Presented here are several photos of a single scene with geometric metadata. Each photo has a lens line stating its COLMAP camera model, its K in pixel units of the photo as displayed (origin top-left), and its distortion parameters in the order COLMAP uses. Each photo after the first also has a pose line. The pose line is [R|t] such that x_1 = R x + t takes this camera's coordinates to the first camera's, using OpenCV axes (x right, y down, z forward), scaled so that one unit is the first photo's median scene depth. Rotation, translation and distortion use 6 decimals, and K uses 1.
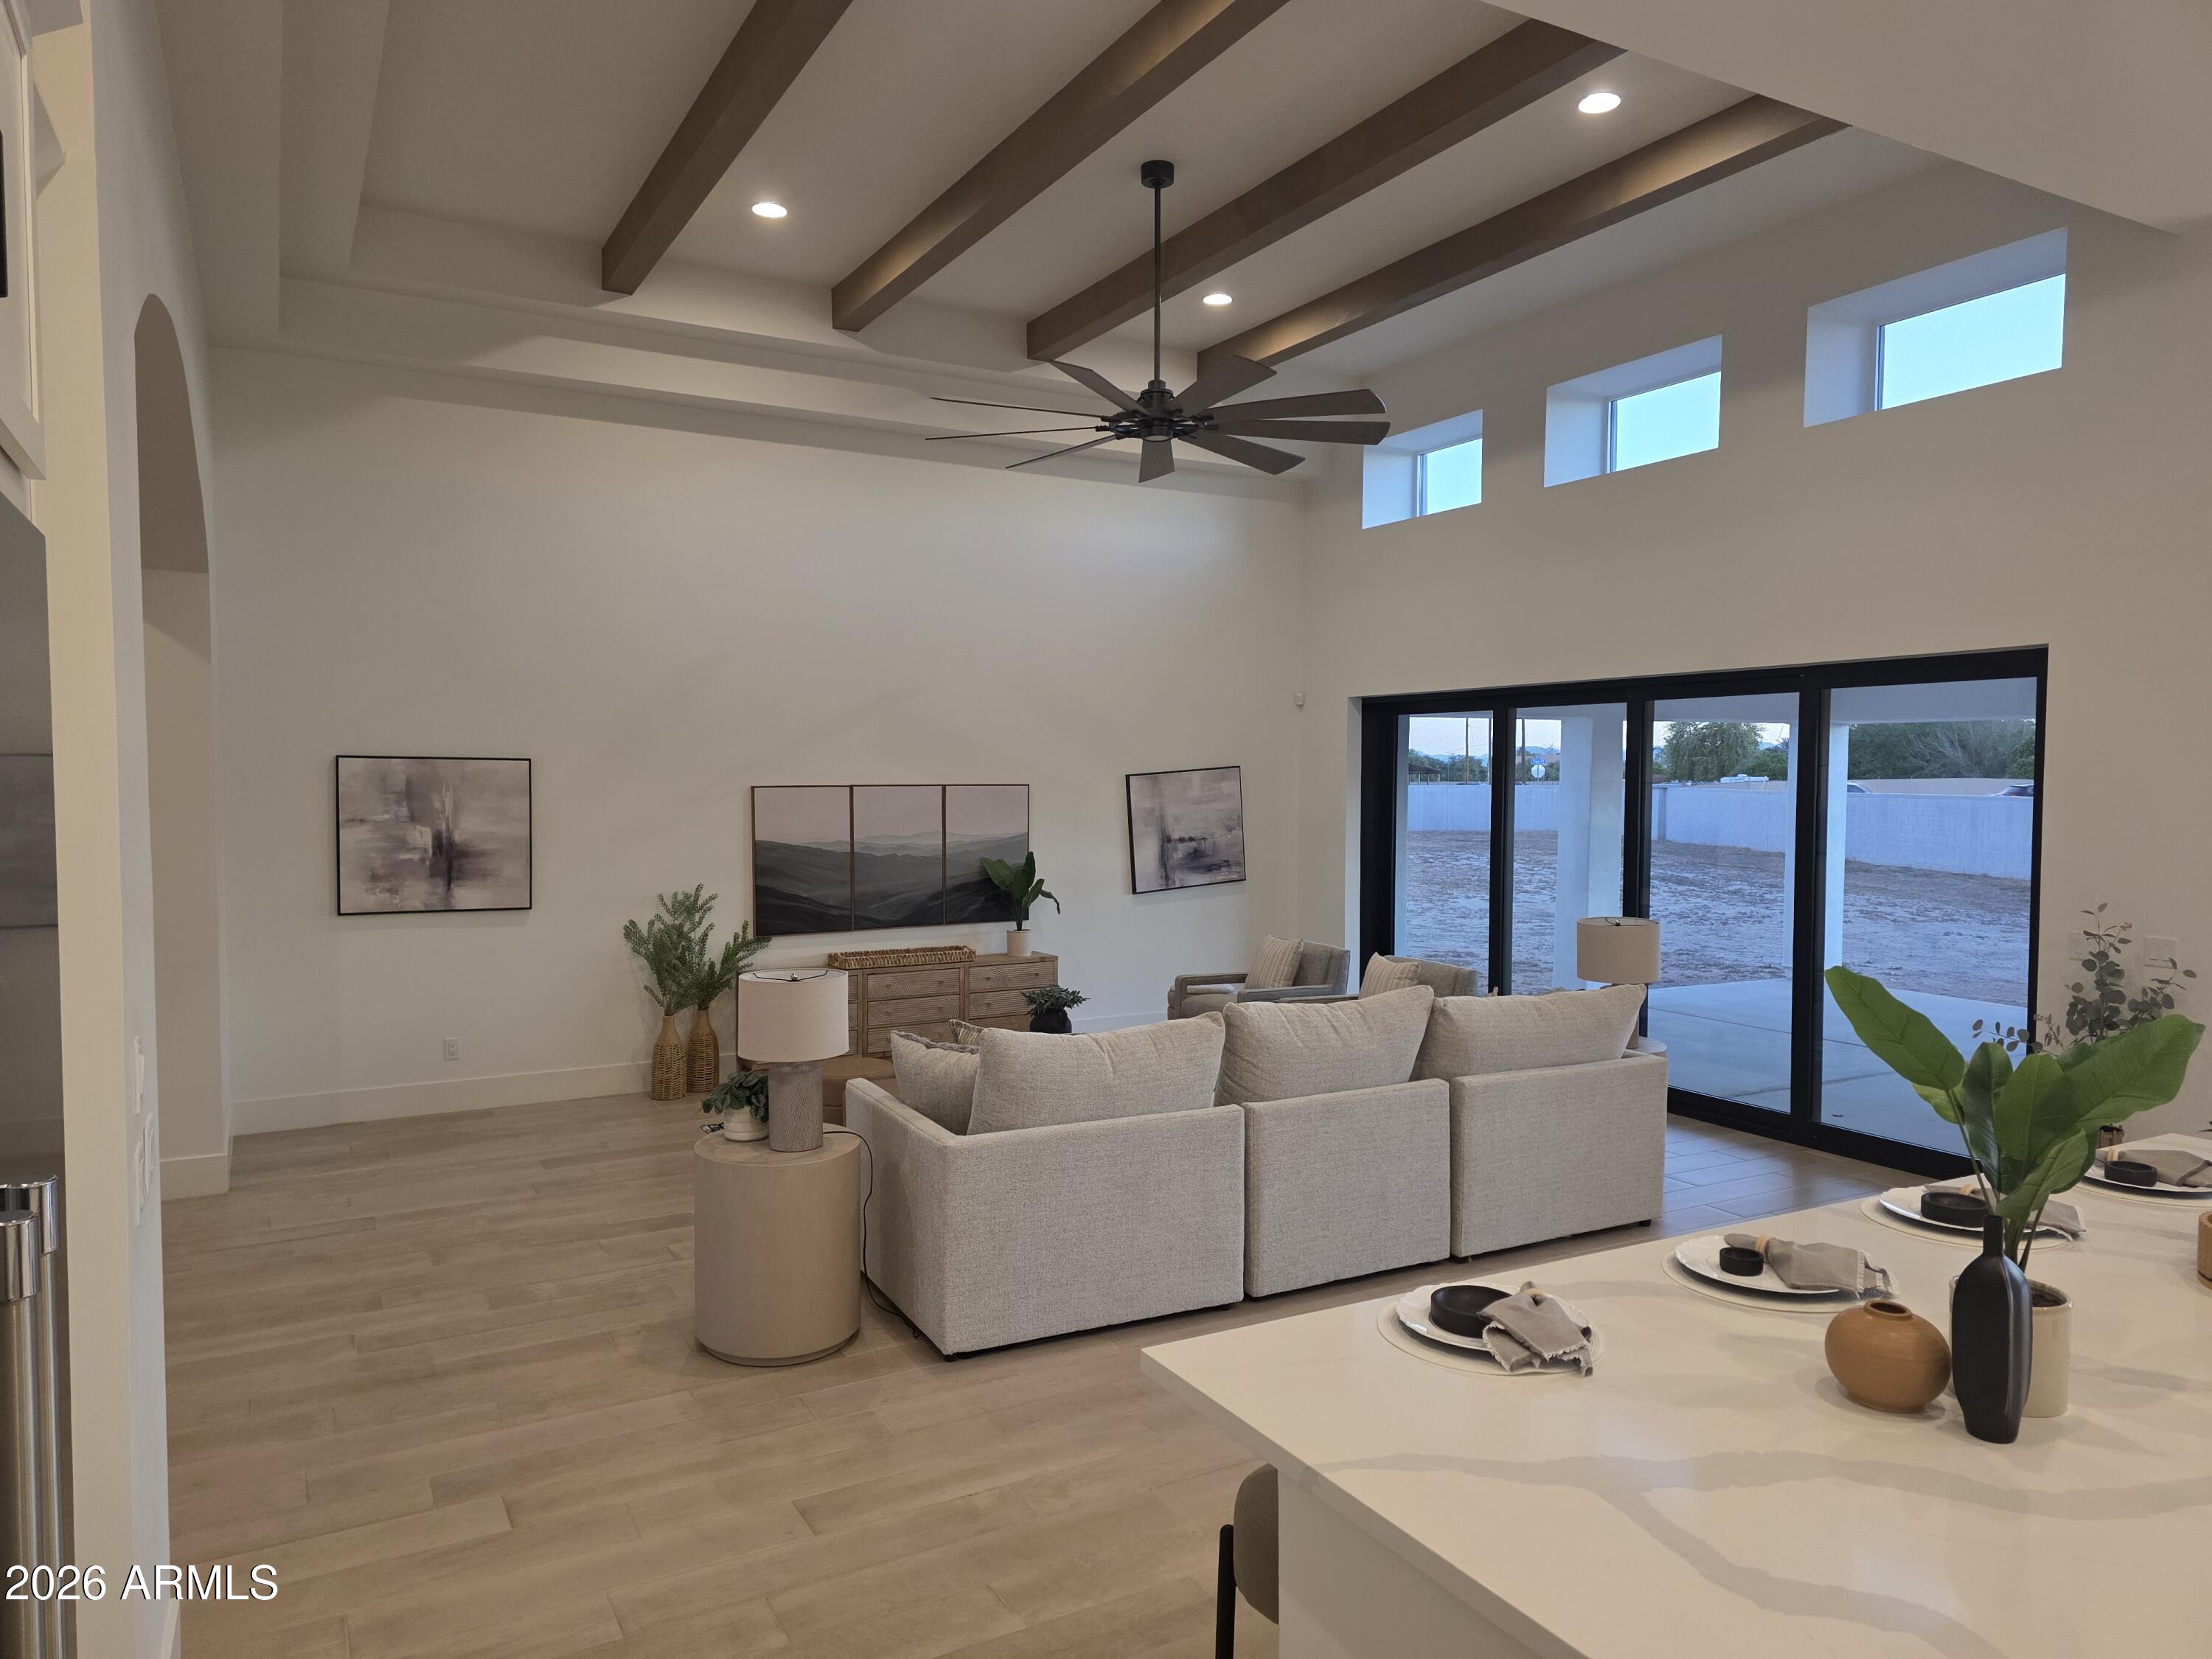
lens RADIAL K [[1461.2, 0, 1102.6], [0, 1461.2, 844.5], [0, 0, 1]] dist [0.044581, -0.032855]
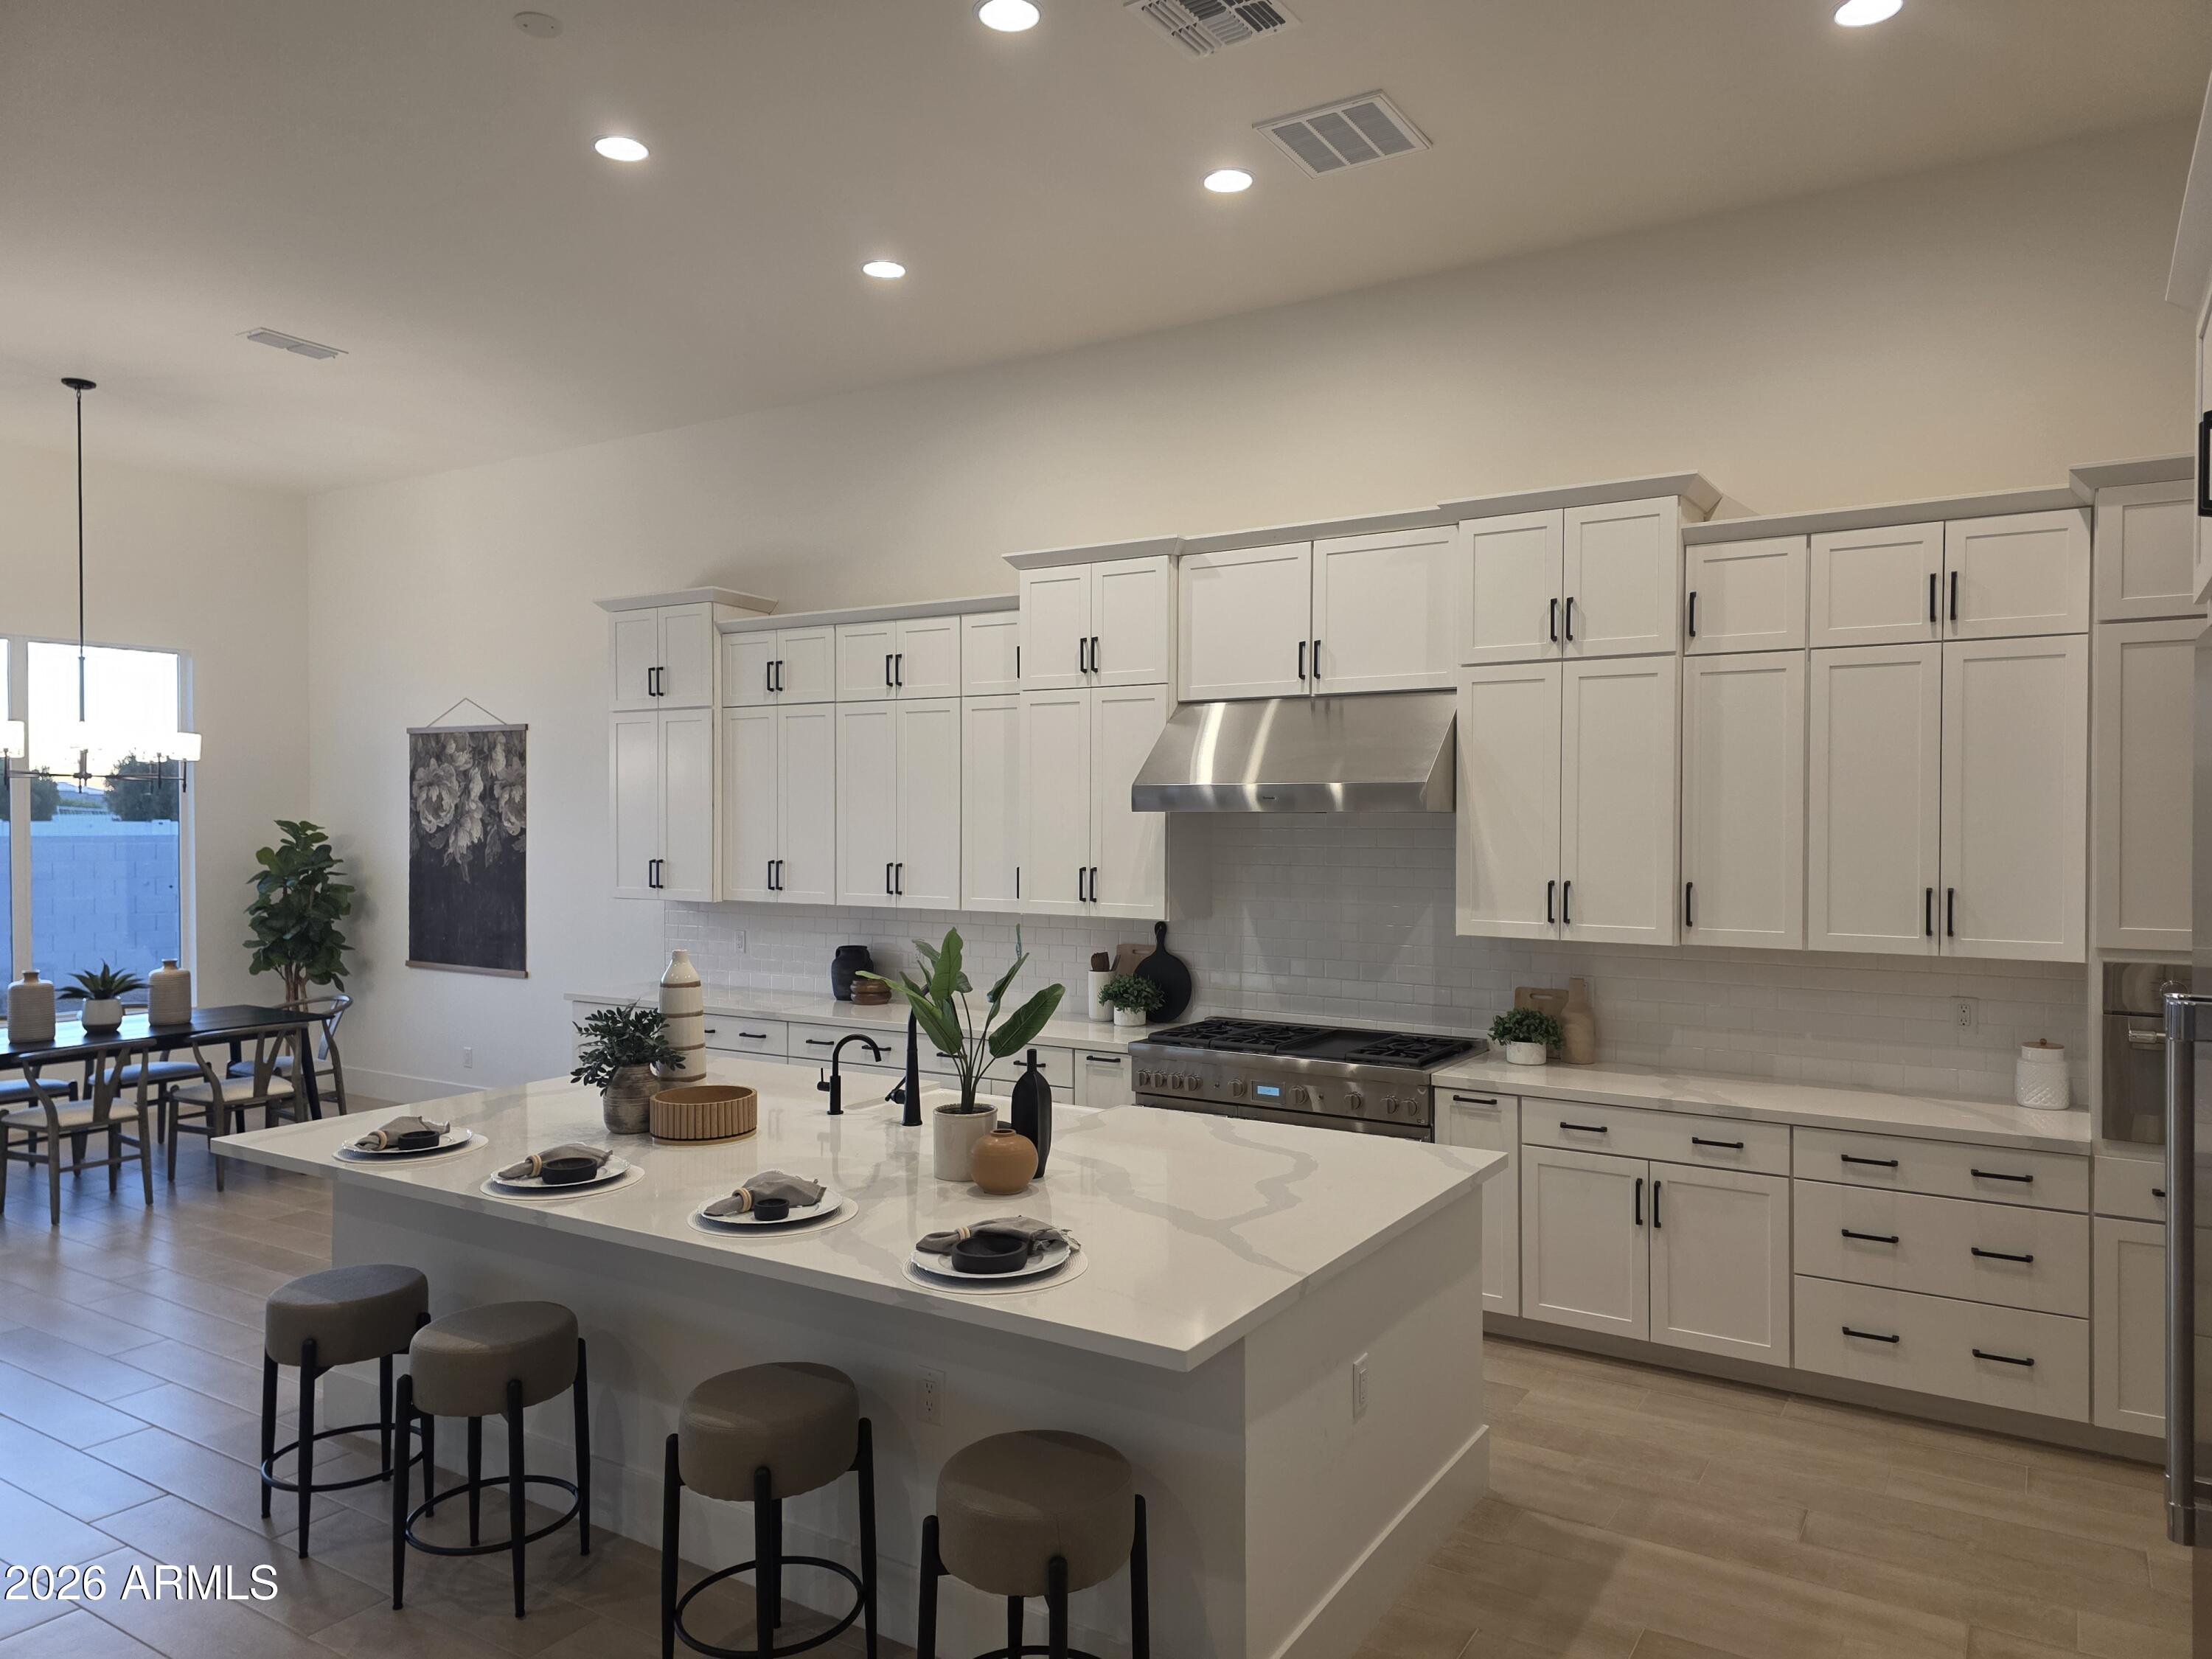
lens RADIAL K [[1461.2, 0, 1102.6], [0, 1461.2, 844.5], [0, 0, 1]] dist [0.044581, -0.032855]
pose [[-0.475349, -0.022189, 0.879518, -0.395313], [0.047653, 0.997565, 0.050922, -0.033089], [-0.878506, 0.066118, -0.473134, 0.707860]]
